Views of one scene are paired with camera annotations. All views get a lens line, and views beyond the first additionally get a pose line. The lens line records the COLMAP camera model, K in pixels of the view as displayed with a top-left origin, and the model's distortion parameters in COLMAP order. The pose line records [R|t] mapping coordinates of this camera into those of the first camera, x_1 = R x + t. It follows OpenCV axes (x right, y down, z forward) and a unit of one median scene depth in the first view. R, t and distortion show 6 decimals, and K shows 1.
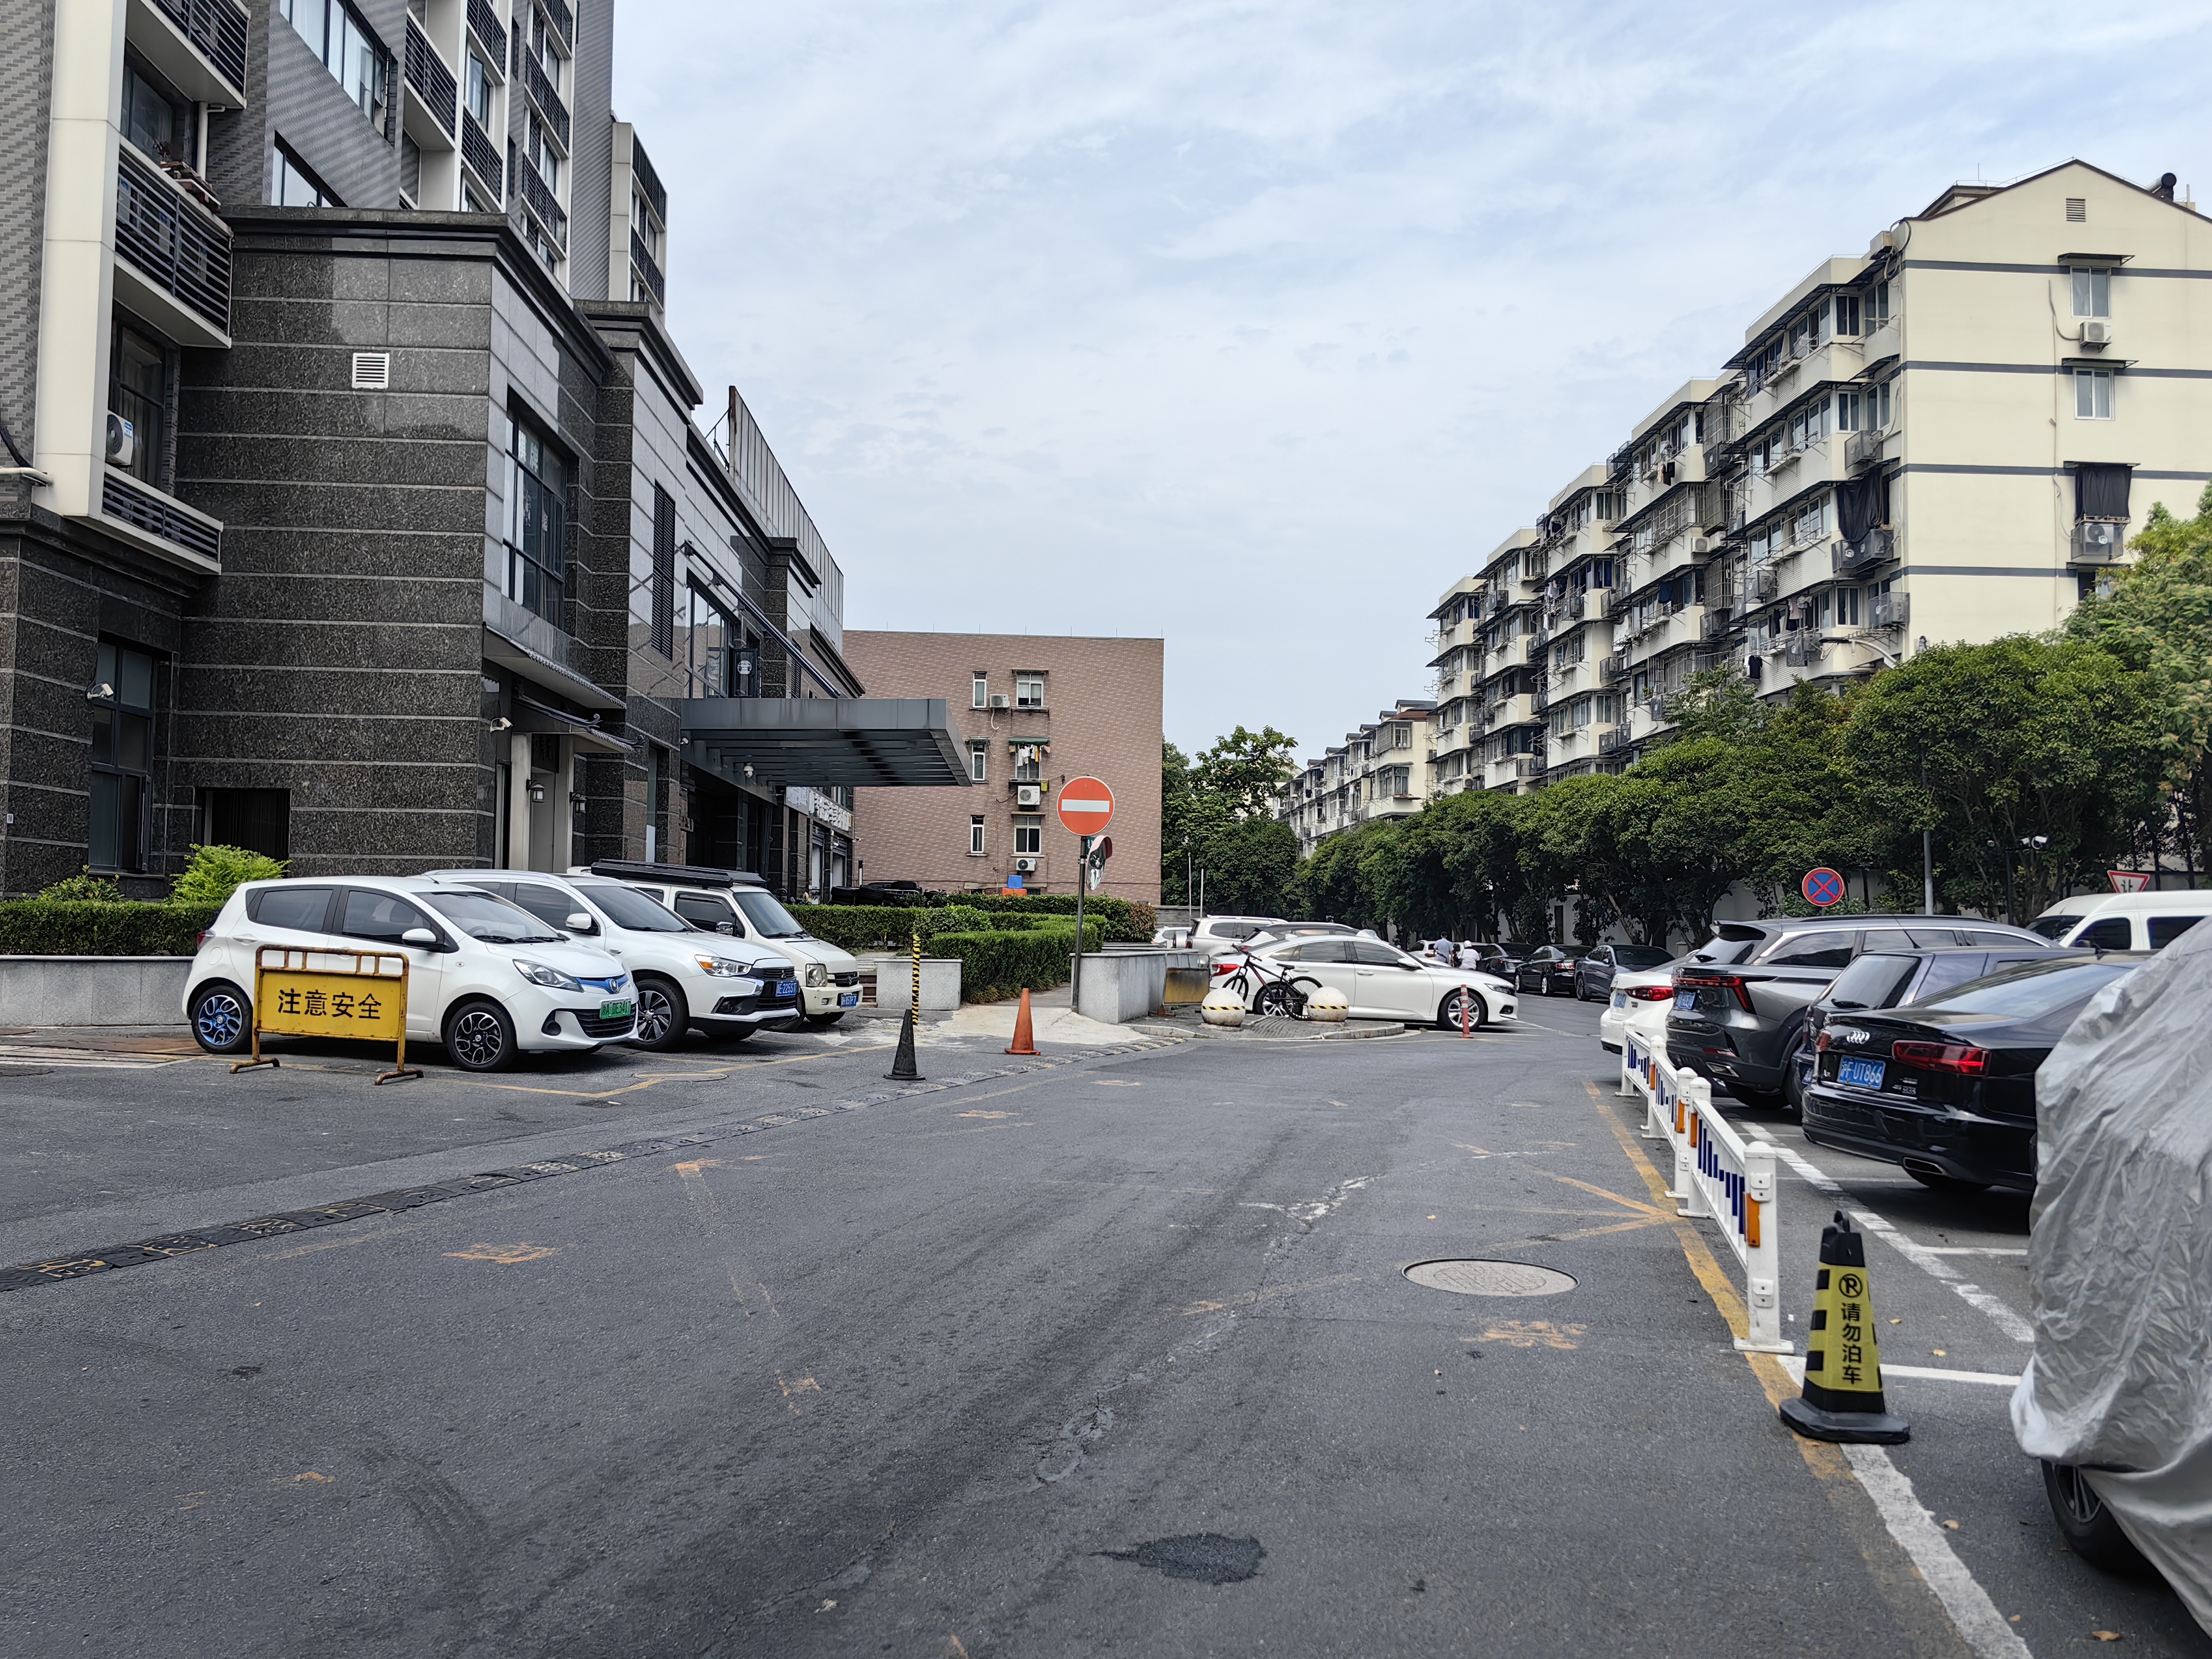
lens RADIAL K [[1750.2, 0, 1104.2], [0, 1750.2, 829.2], [0, 0, 1]] dist [0.062813, -0.106273]
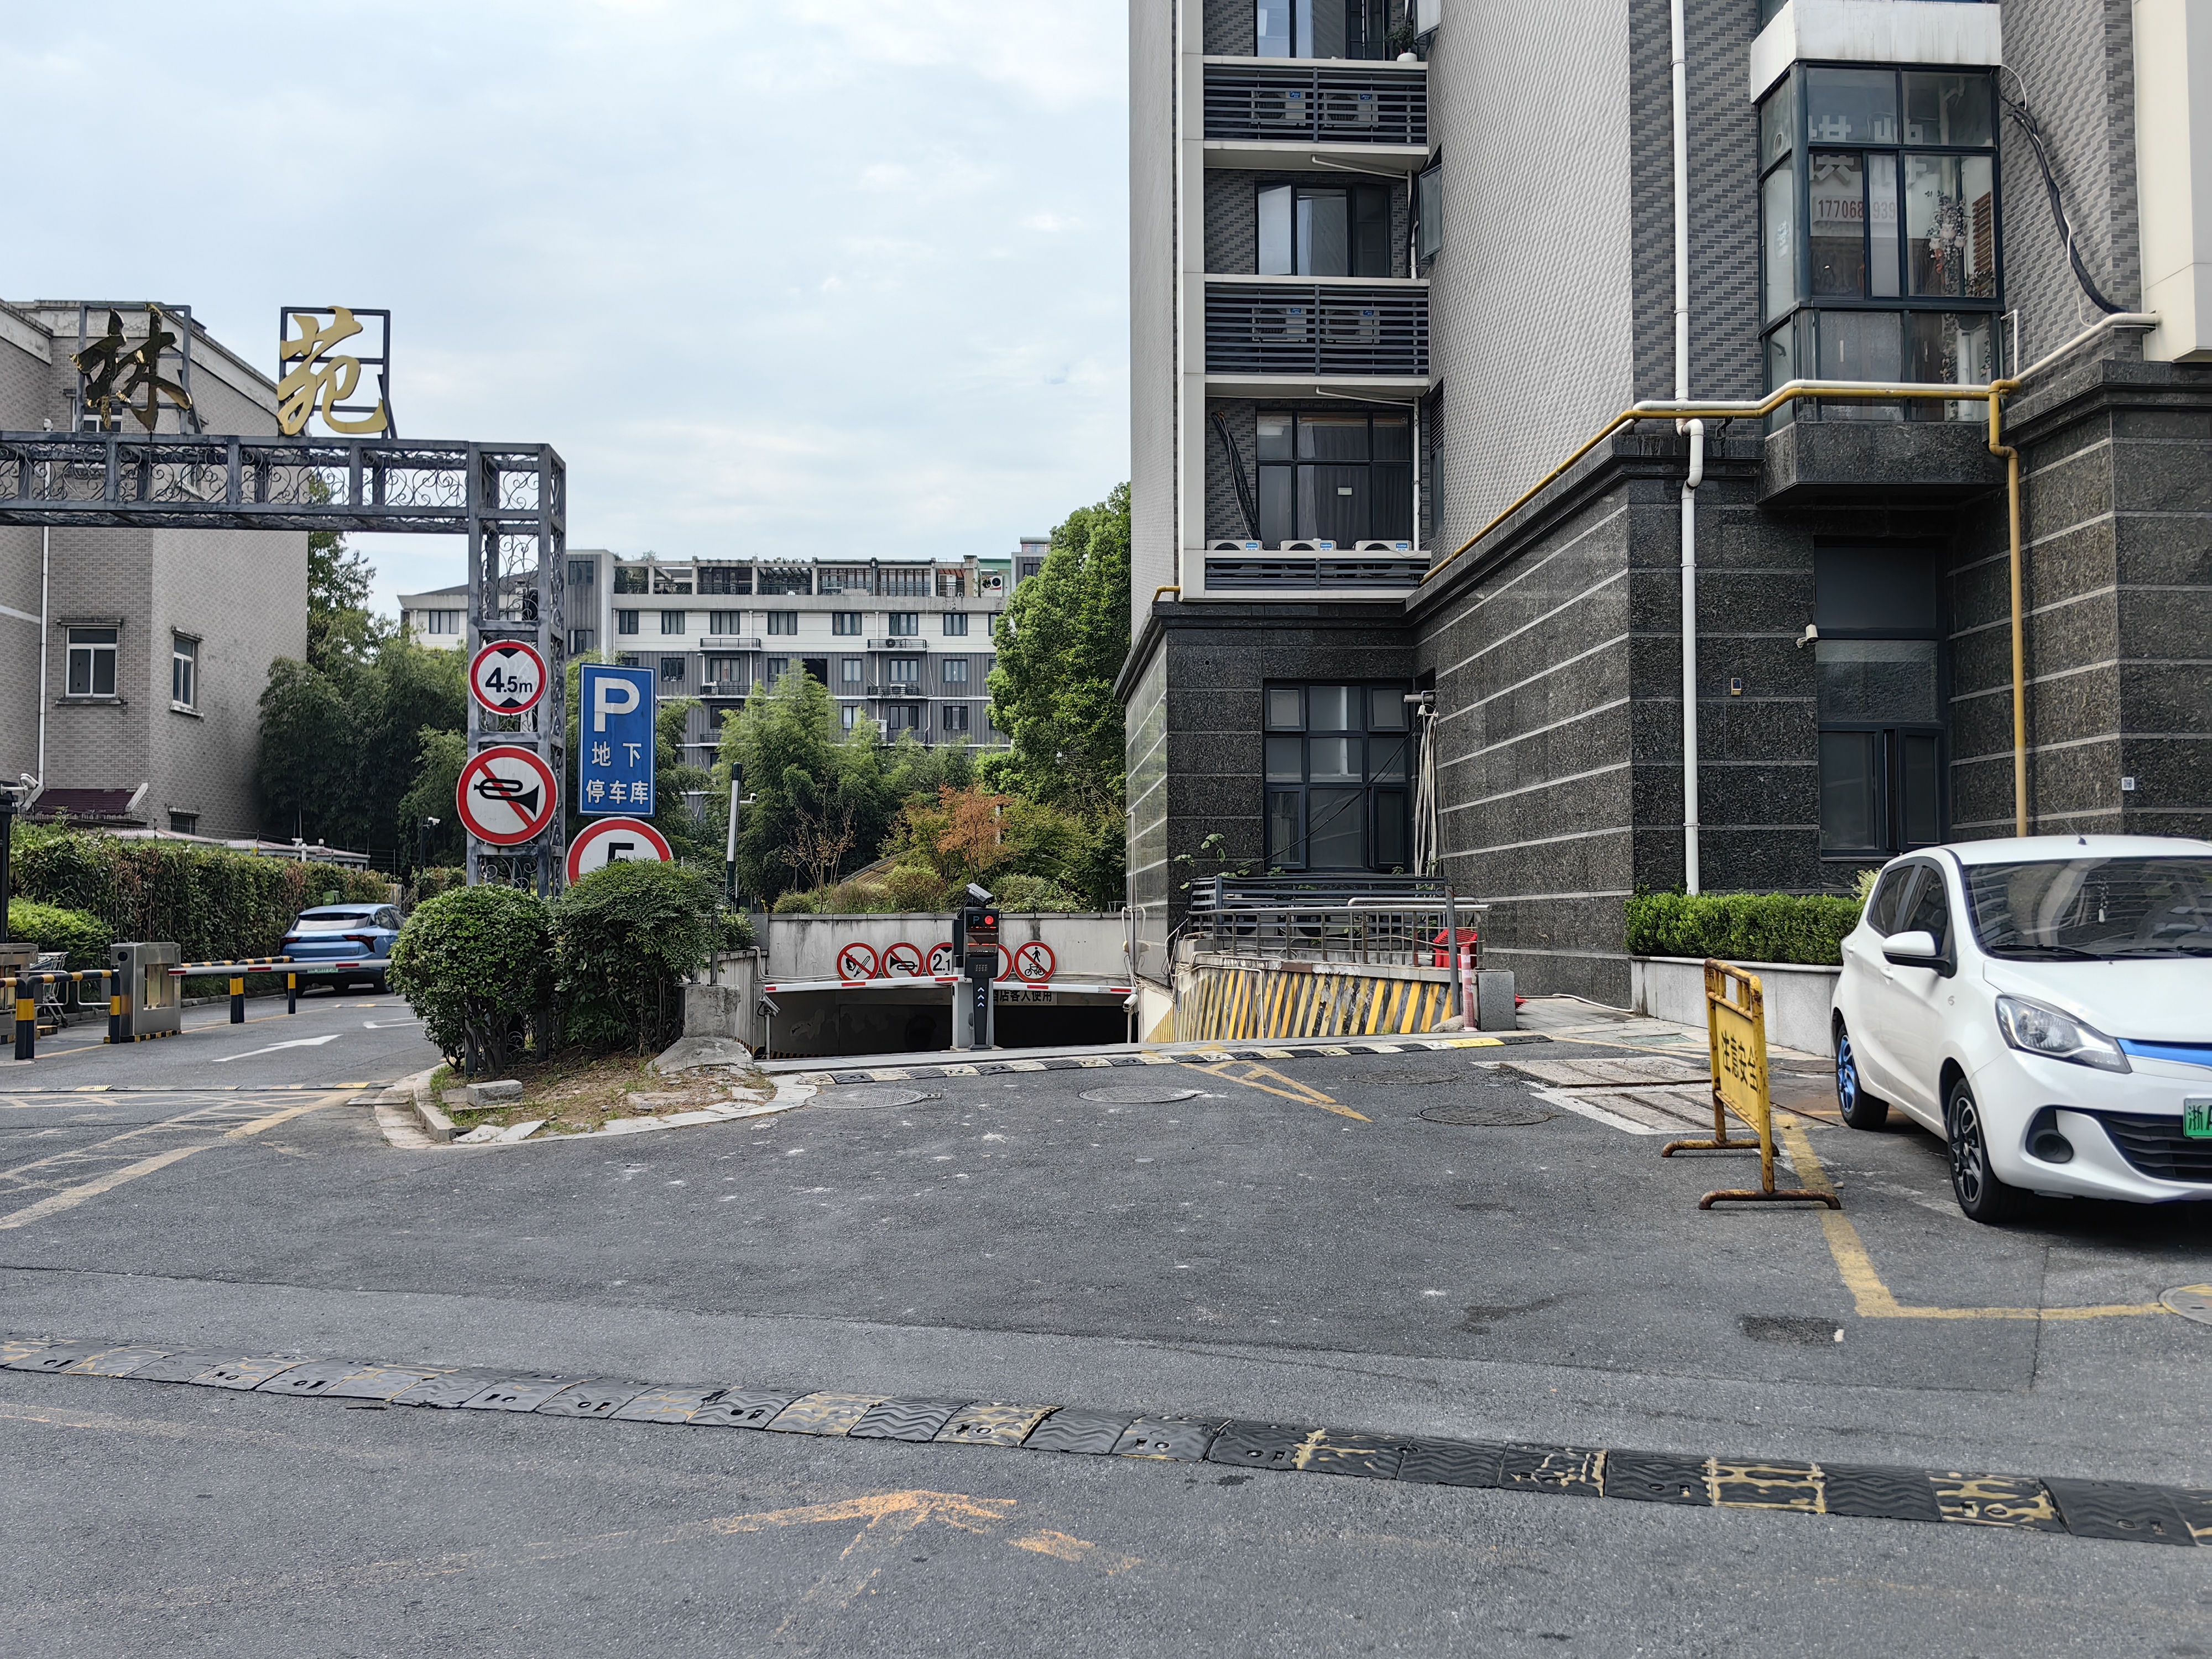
lens RADIAL K [[1750.2, 0, 1110.6], [0, 1750.2, 827.3], [0, 0, 1]] dist [0.062813, -0.106273]
pose [[0.029406, -0.060196, -0.997753, 0.148705], [0.058008, 0.996605, -0.058417, 0.041556], [0.997883, -0.056160, 0.032798, 0.732509]]
